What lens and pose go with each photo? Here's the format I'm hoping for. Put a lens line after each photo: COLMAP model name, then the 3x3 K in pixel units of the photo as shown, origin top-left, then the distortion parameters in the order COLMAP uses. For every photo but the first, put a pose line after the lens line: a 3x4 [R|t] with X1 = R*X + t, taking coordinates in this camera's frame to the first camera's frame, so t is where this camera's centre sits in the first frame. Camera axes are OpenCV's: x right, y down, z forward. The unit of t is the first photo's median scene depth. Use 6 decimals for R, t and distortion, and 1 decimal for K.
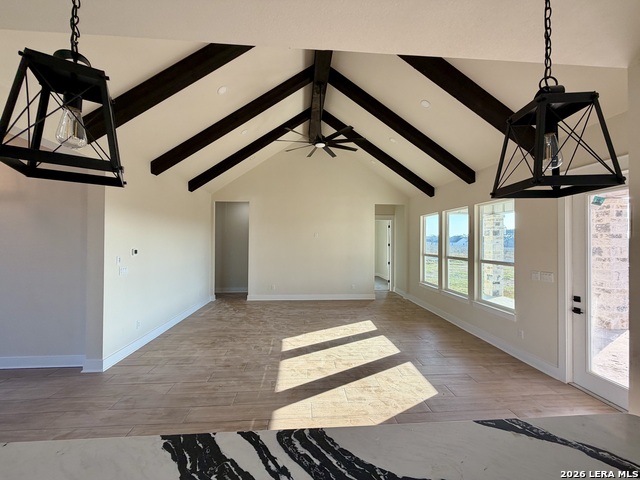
lens RADIAL K [[255.1, 0, 318.6], [0, 255.1, 240.3], [0, 0, 1]] dist [-0.000938, -0.000119]
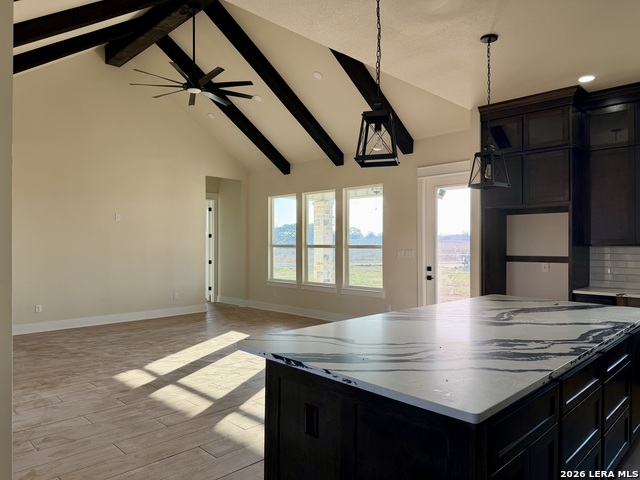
lens RADIAL K [[445.8, 0, 318.5], [0, 445.8, 242.0], [0, 0, 1]] dist [0.093534, -0.128715]
pose [[0.756961, -0.003223, 0.653453, -0.463125], [0.000188, 0.999989, 0.004714, 0.045473], [-0.653460, -0.003445, 0.756953, -0.178546]]
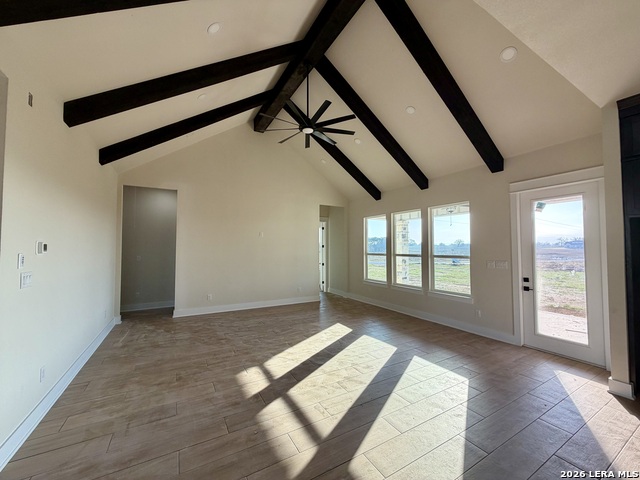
lens RADIAL K [[255.1, 0, 318.6], [0, 255.1, 240.3], [0, 0, 1]] dist [-0.000938, -0.000119]
pose [[0.901733, 0.008989, 0.432200, -0.278529], [0.002292, 0.999670, -0.025573, 0.030653], [-0.432287, 0.024051, 0.901415, 0.144193]]
